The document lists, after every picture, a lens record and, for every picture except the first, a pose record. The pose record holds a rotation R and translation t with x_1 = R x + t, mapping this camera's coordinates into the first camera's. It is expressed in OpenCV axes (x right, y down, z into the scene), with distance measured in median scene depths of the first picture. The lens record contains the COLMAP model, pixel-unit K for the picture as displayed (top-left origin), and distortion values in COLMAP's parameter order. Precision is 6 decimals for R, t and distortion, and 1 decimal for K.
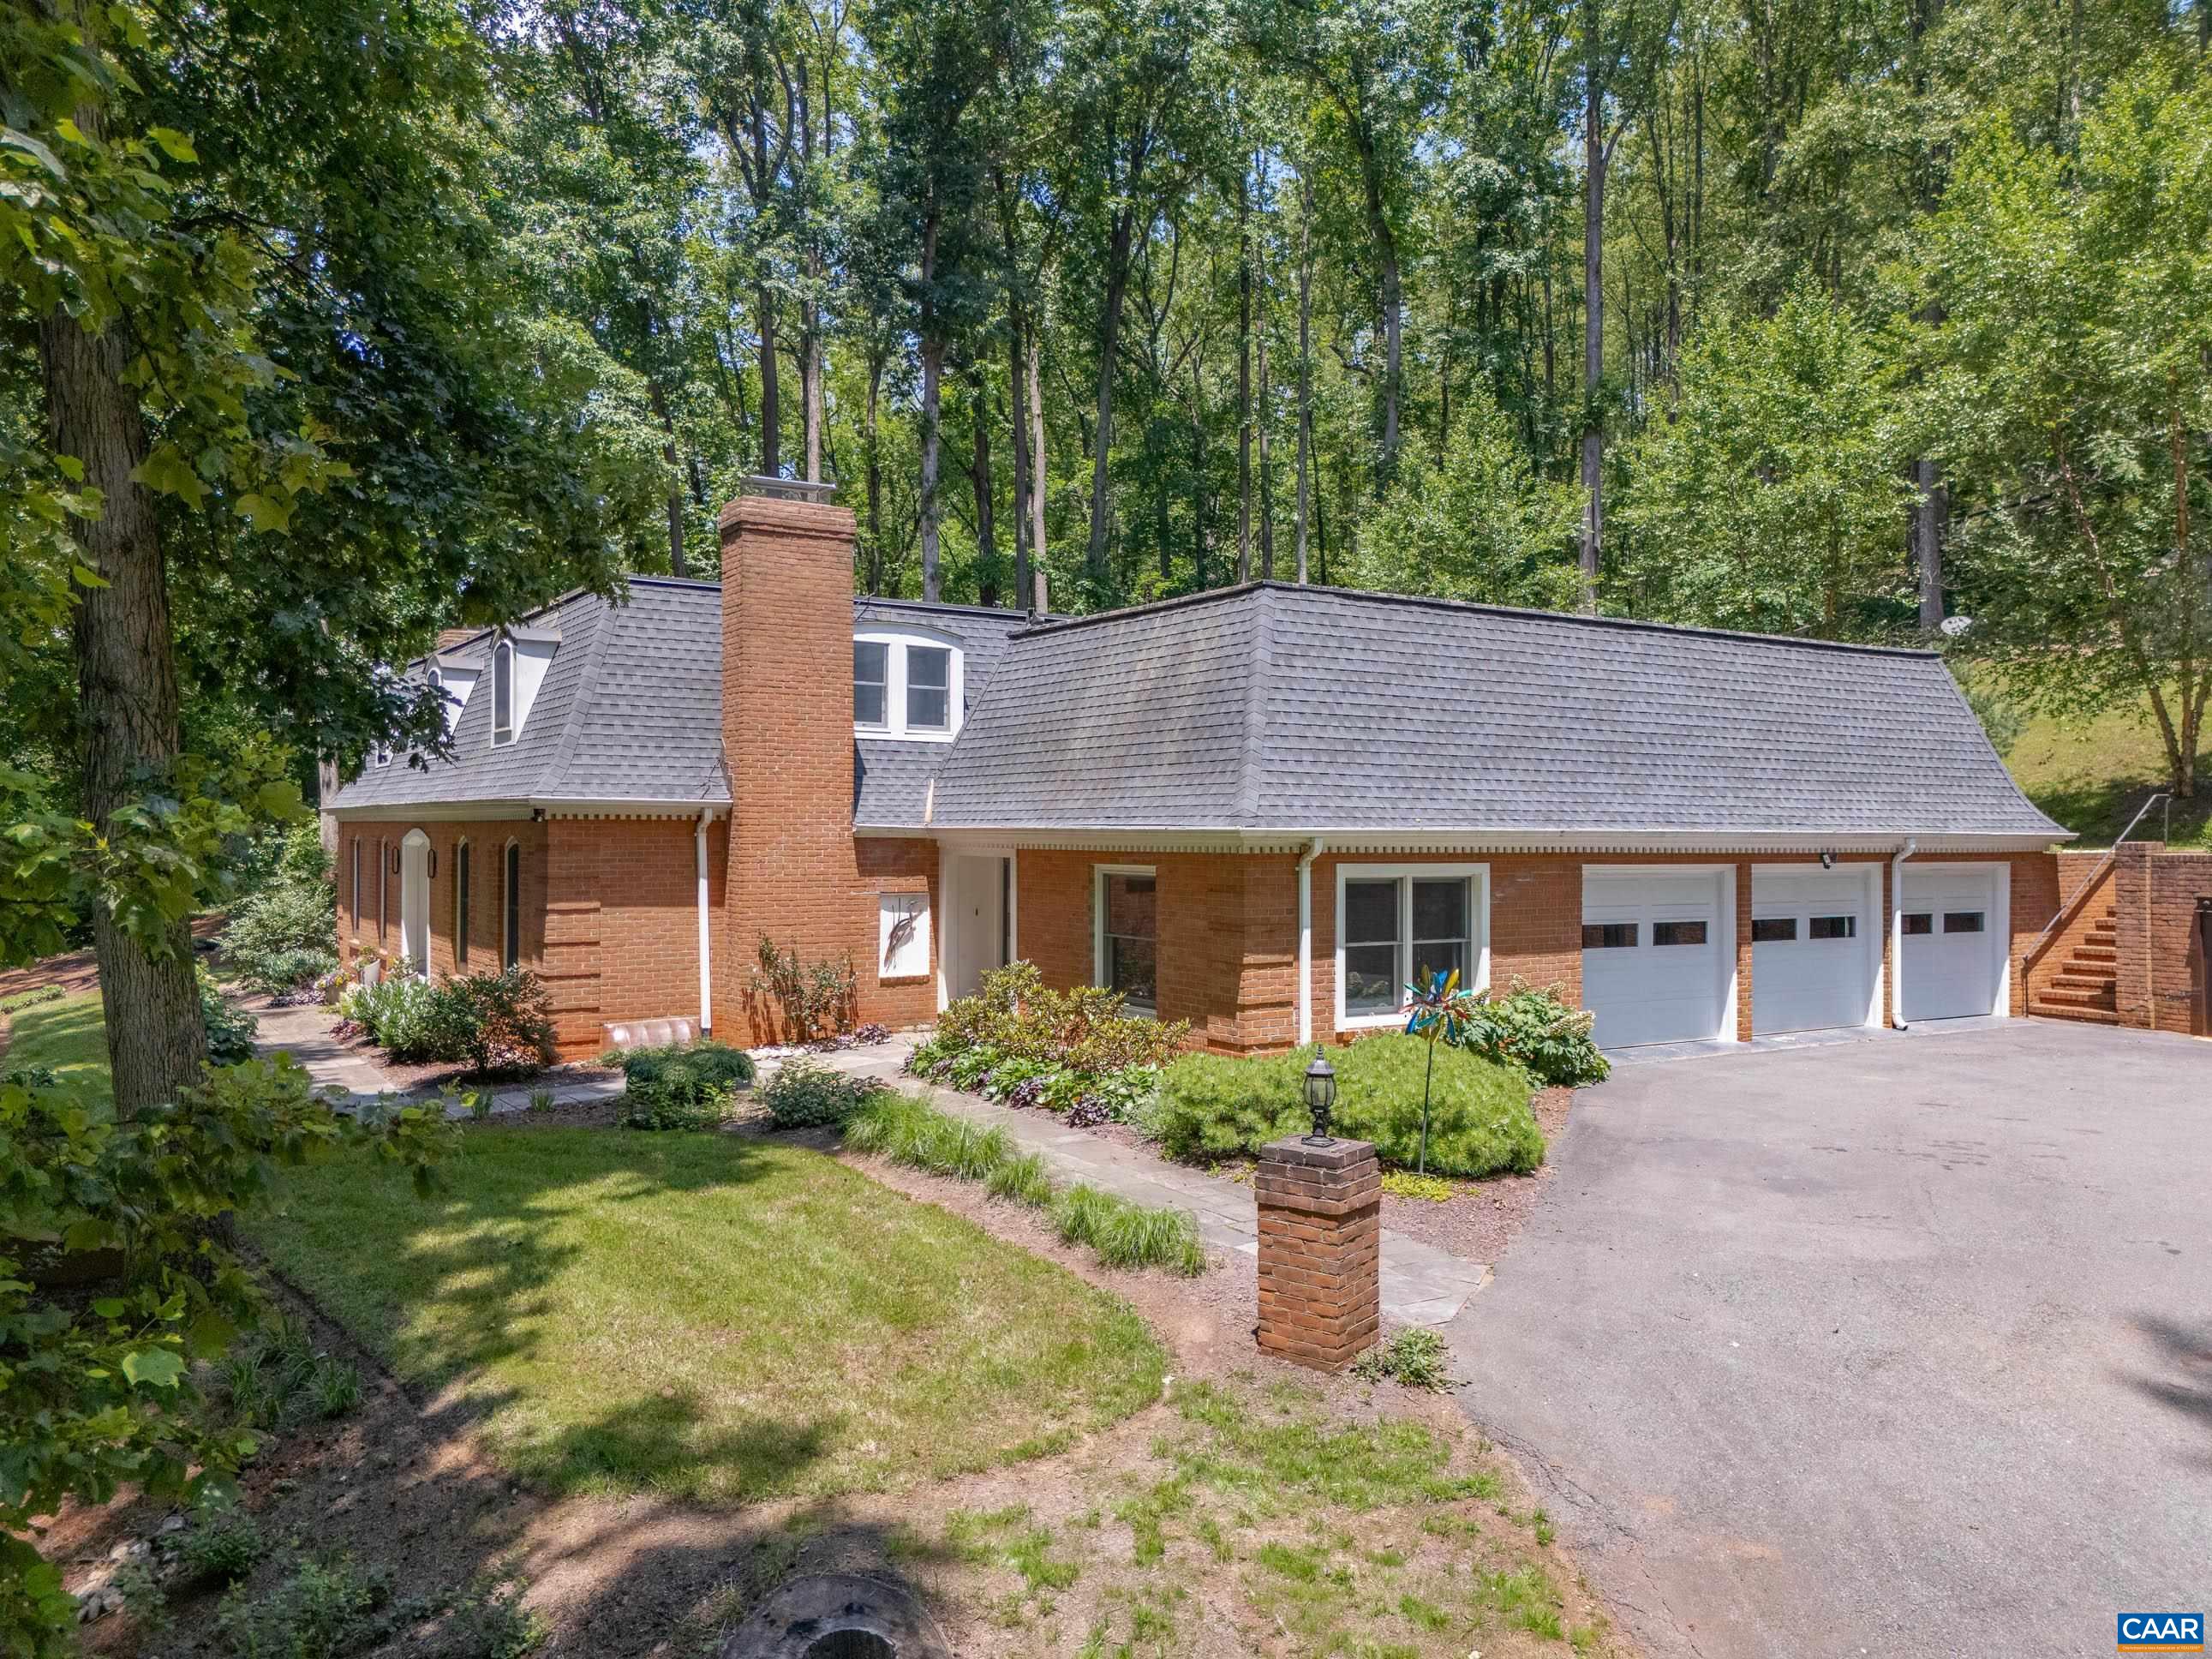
lens RADIAL K [[1637.5, 0, 1123.9], [0, 1637.5, 819.6], [0, 0, 1]] dist [0.071934, -0.063273]
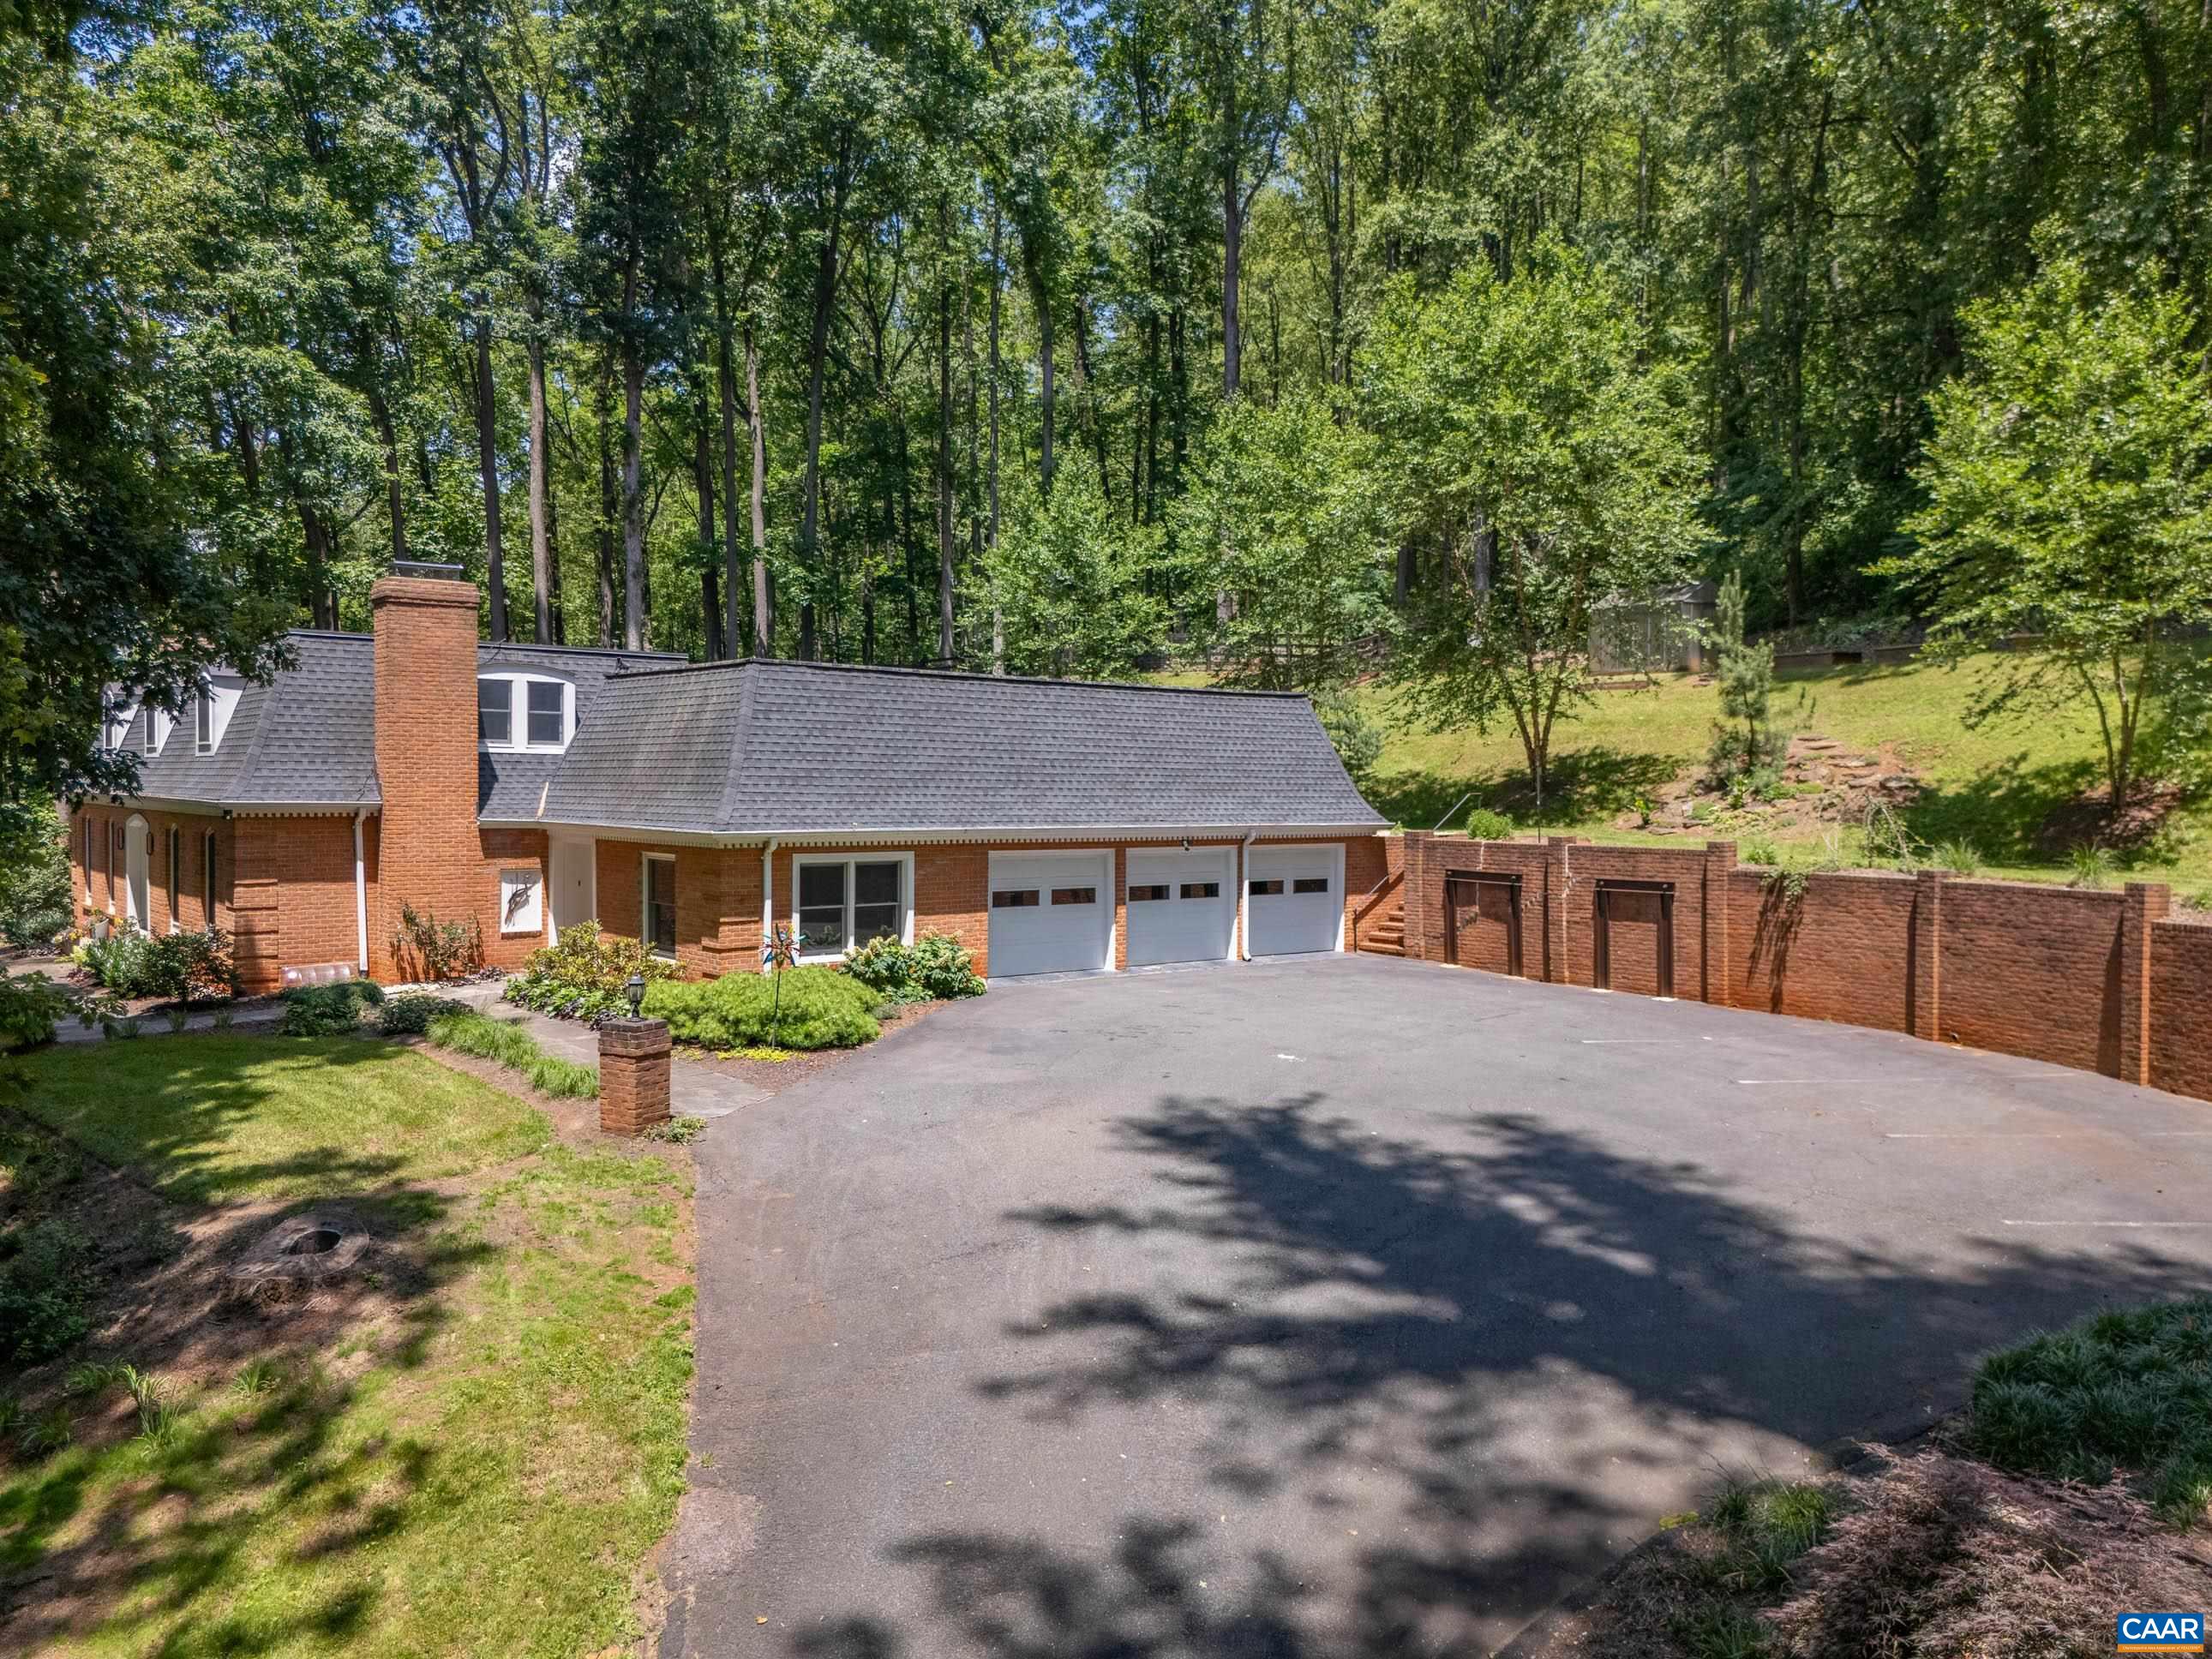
lens RADIAL K [[1637.2, 0, 1106.4], [0, 1637.2, 819.1], [0, 0, 1]] dist [0.071934, -0.063273]
pose [[0.993841, 0.001468, 0.110805, 0.200724], [-0.004803, 0.999543, 0.029833, -0.040680], [-0.110710, -0.030182, 0.993394, -0.412543]]
